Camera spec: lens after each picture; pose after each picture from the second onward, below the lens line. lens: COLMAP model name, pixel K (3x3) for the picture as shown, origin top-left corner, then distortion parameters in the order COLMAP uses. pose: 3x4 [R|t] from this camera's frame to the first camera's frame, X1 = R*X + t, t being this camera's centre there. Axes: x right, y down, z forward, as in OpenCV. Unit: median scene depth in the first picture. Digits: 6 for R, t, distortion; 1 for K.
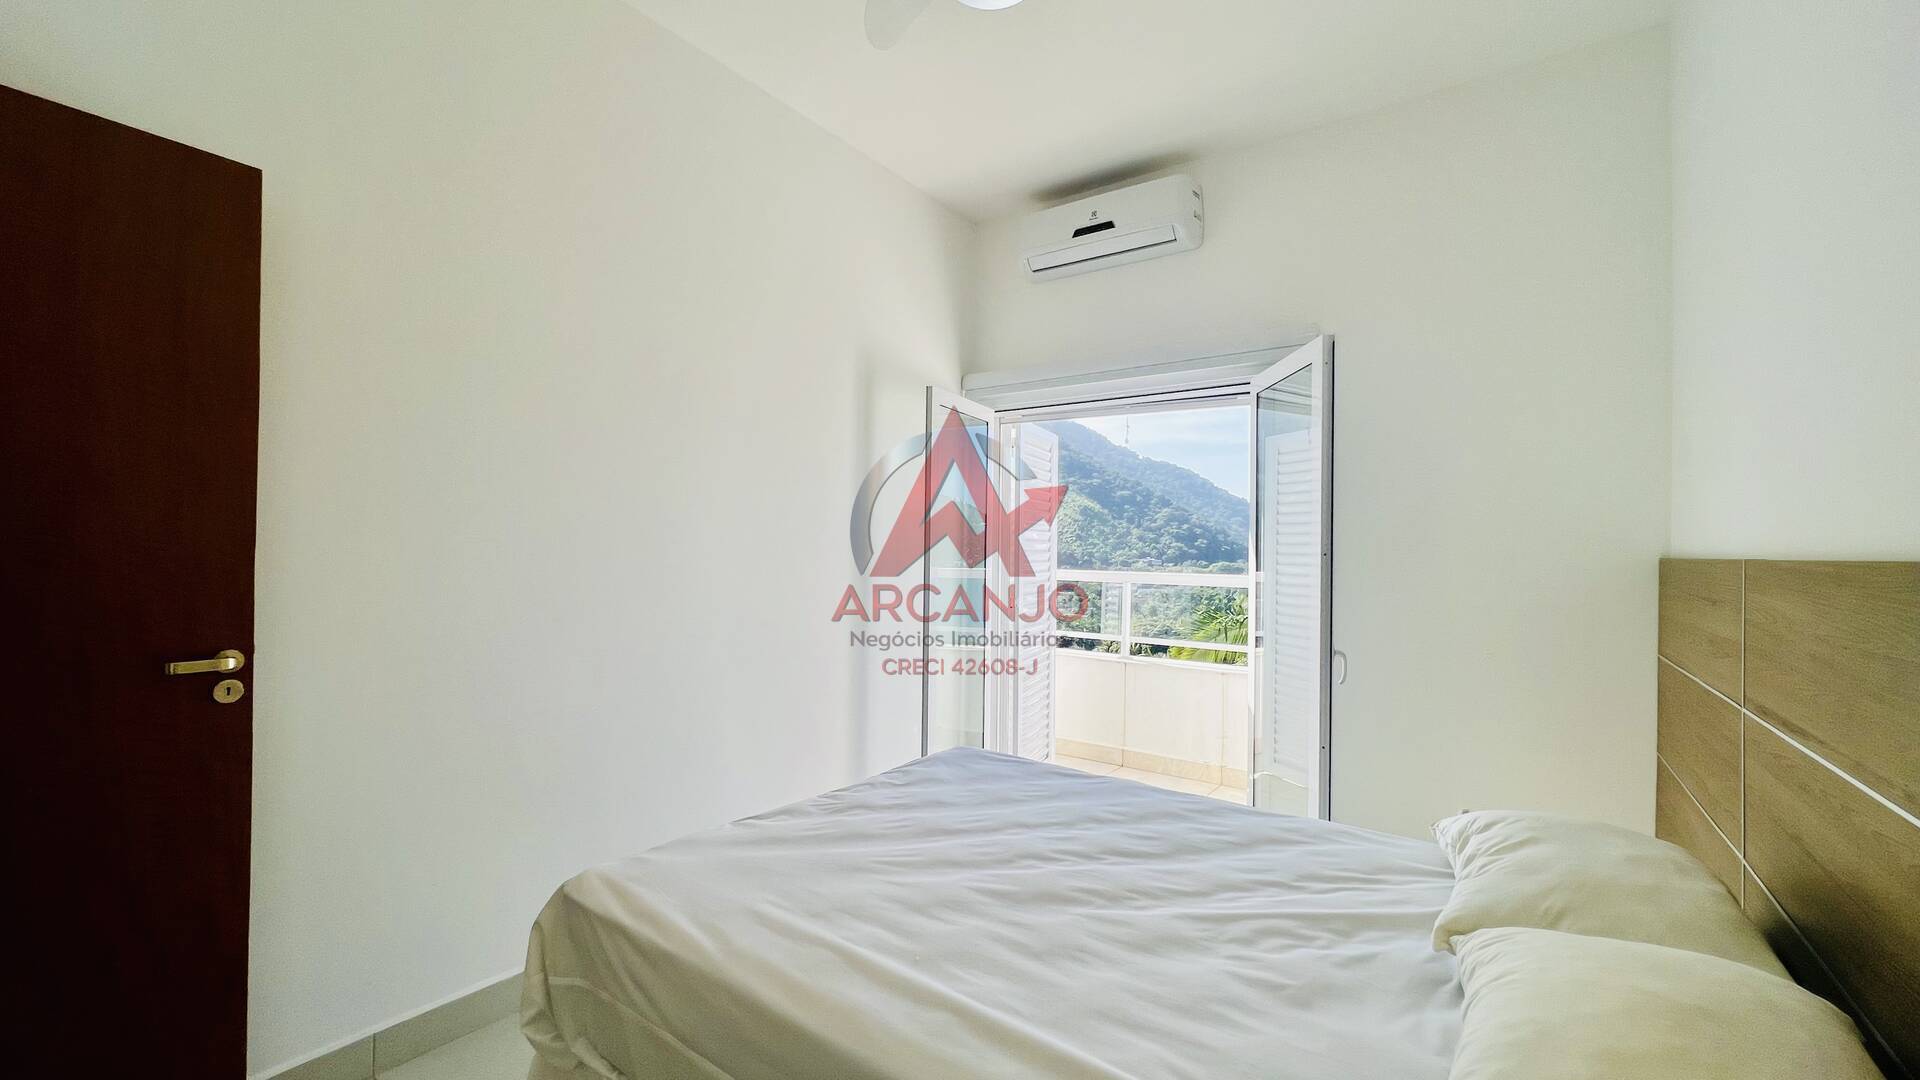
lens RADIAL K [[768.1, 0, 952.3], [0, 768.1, 543.0], [0, 0, 1]] dist [-0.001604, 0.000228]
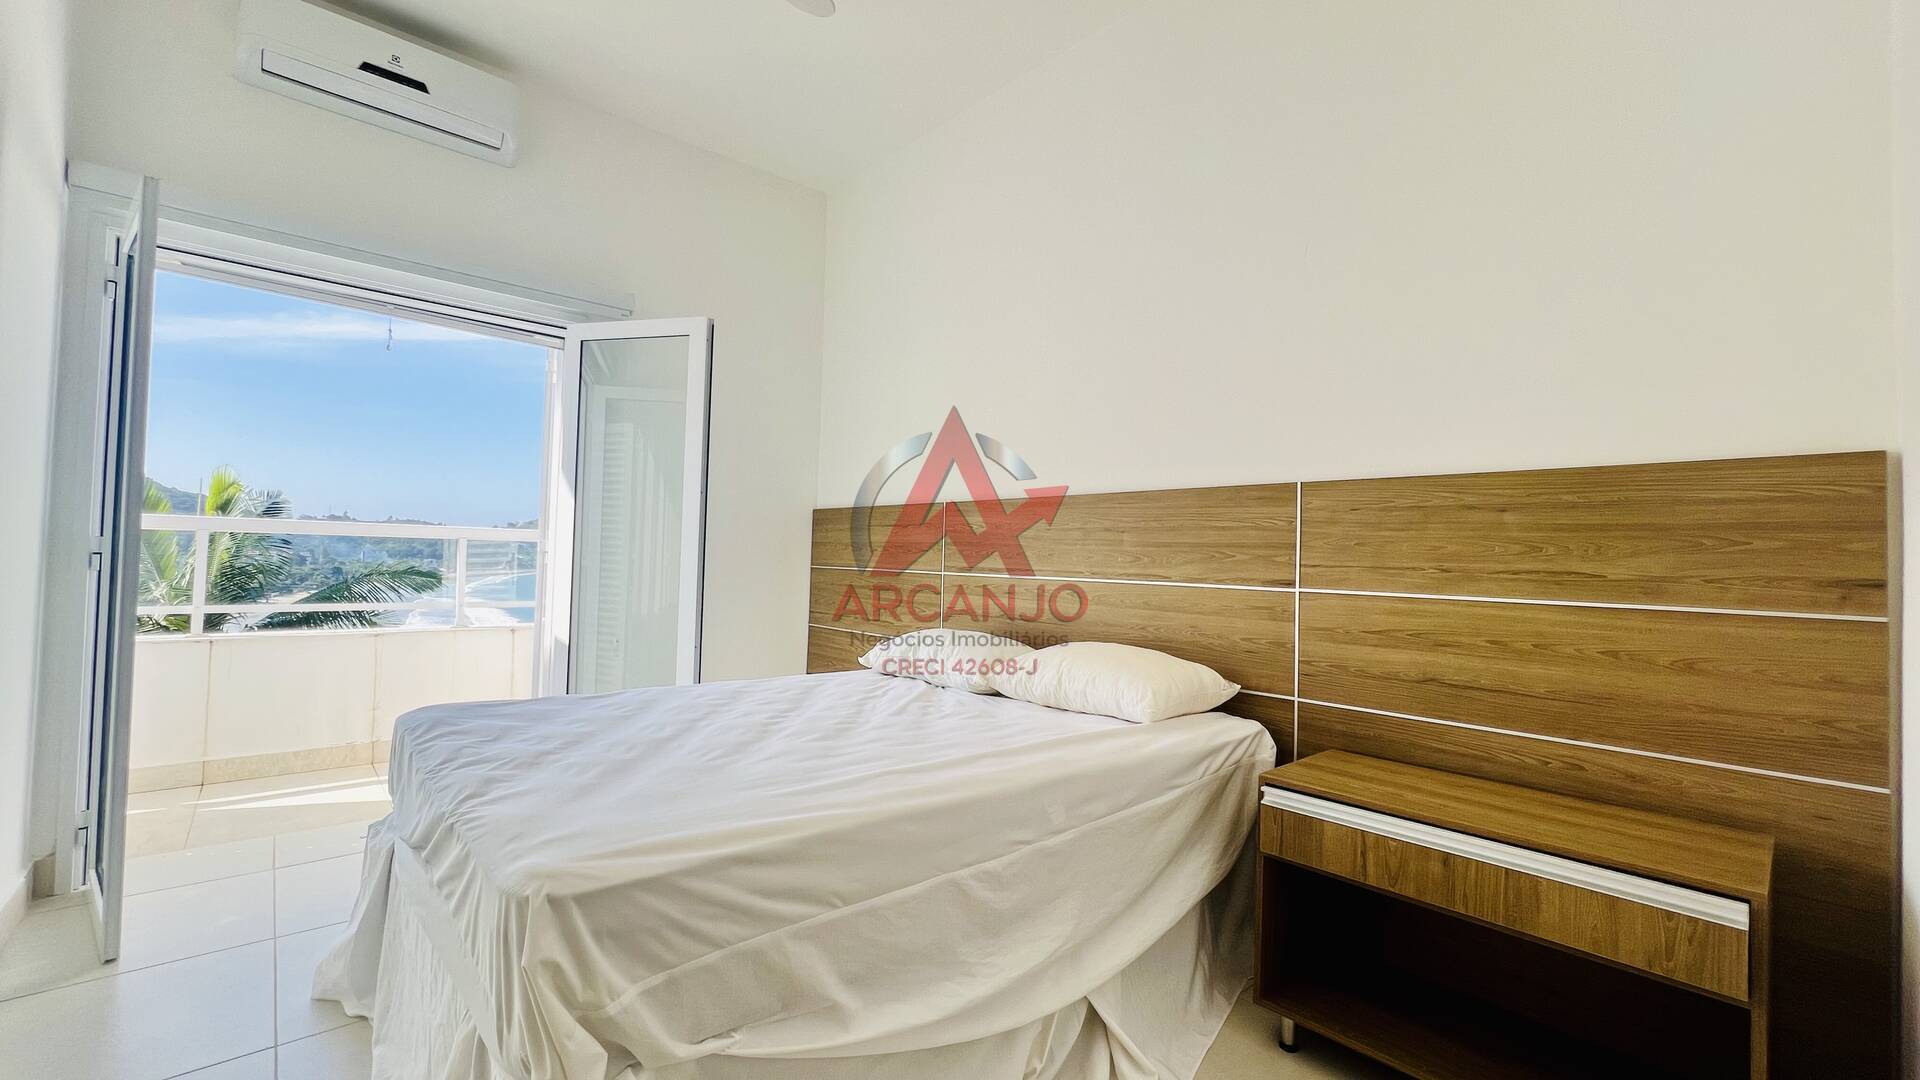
lens RADIAL K [[768.1, 0, 953.7], [0, 768.1, 540.5], [0, 0, 1]] dist [-0.001604, 0.000228]
pose [[0.201603, 0.014694, 0.979357, -0.756432], [-0.030805, 0.999488, -0.008654, 0.105027], [-0.978983, -0.028425, 0.201953, 0.391361]]
